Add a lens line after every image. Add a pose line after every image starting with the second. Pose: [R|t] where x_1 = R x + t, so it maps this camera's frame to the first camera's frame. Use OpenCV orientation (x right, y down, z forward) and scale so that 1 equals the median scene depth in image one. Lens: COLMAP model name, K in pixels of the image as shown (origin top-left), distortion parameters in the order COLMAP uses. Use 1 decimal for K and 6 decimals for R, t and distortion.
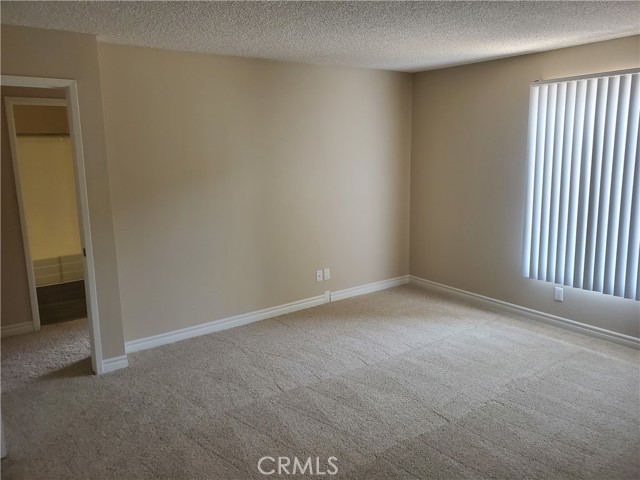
lens RADIAL K [[493.3, 0, 320.0], [0, 493.3, 240.0], [0, 0, 1]] dist [0.043117, 0.001416]
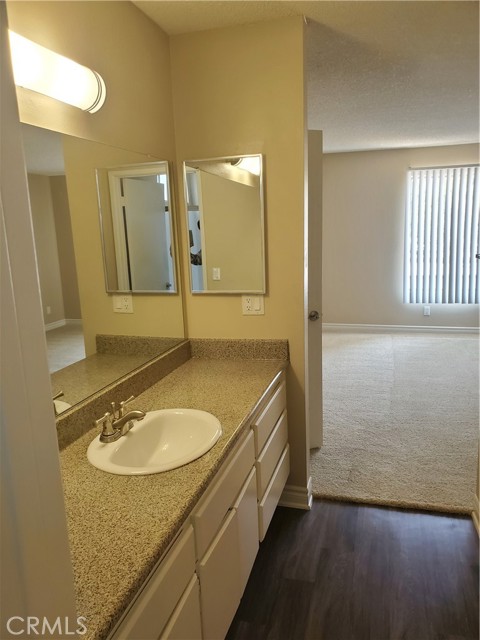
lens RADIAL K [[488.2, 0, 240.0], [0, 488.2, 320.0], [0, 0, 1]] dist [0.006164, 0.002806]
pose [[0.788950, -0.108837, 0.604741, -0.929507], [0.129142, 0.991576, 0.009978, 0.051522], [-0.600733, 0.070225, 0.796359, 0.187583]]
